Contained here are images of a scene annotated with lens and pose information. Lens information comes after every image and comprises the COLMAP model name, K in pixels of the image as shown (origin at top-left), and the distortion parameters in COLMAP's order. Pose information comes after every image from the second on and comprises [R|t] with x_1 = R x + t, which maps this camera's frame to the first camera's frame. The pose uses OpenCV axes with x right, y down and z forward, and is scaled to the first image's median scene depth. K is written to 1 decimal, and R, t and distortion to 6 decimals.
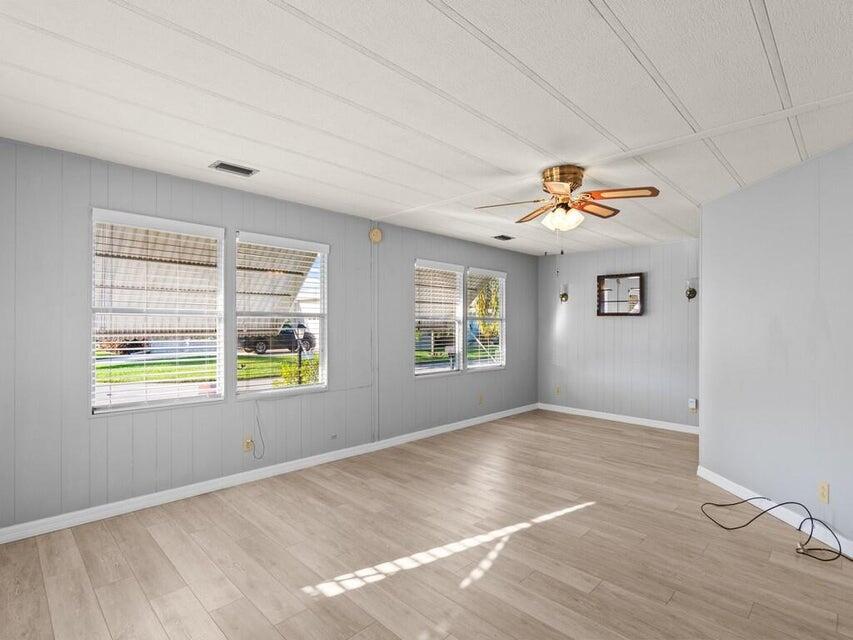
lens RADIAL K [[431.0, 0, 428.6], [0, 431.0, 321.6], [0, 0, 1]] dist [-0.002012, -0.000904]
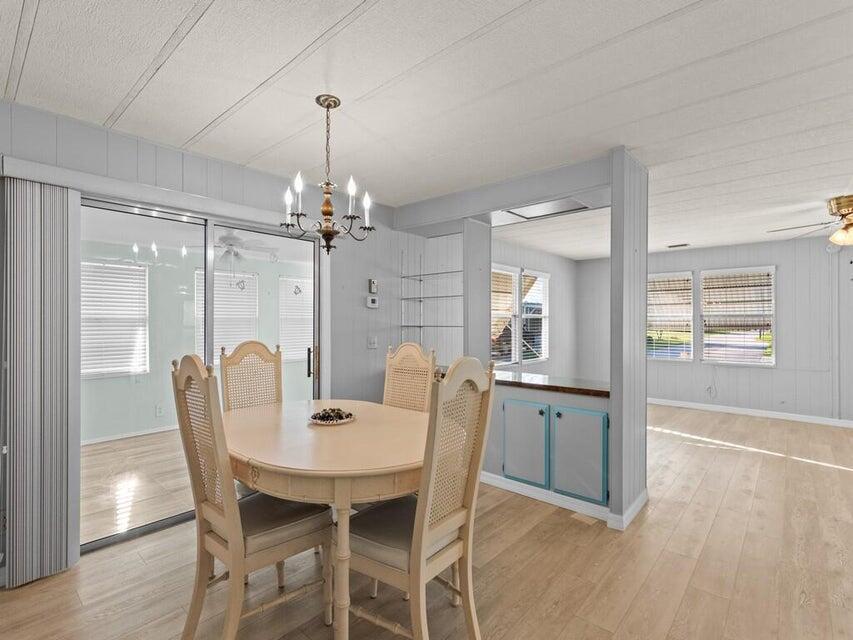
lens RADIAL K [[418.7, 0, 422.5], [0, 418.7, 321.0], [0, 0, 1]] dist [-0.003094, 0.003182]
pose [[0.052158, -0.008934, -0.998599, 1.417767], [0.008416, 0.999928, -0.008506, 0.009736], [0.998603, -0.007961, 0.052230, -0.302250]]
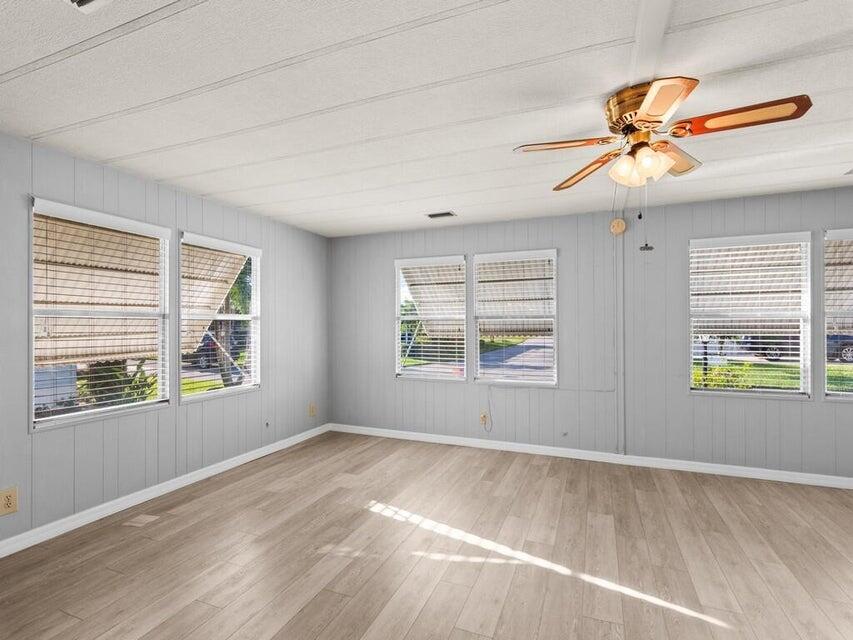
lens RADIAL K [[418.7, 0, 424.8], [0, 418.7, 324.1], [0, 0, 1]] dist [-0.003094, 0.003182]
pose [[0.378260, -0.012774, -0.925611, 0.769200], [0.012819, 0.999881, -0.008560, 0.012770], [0.925611, -0.008627, 0.378379, 0.419102]]
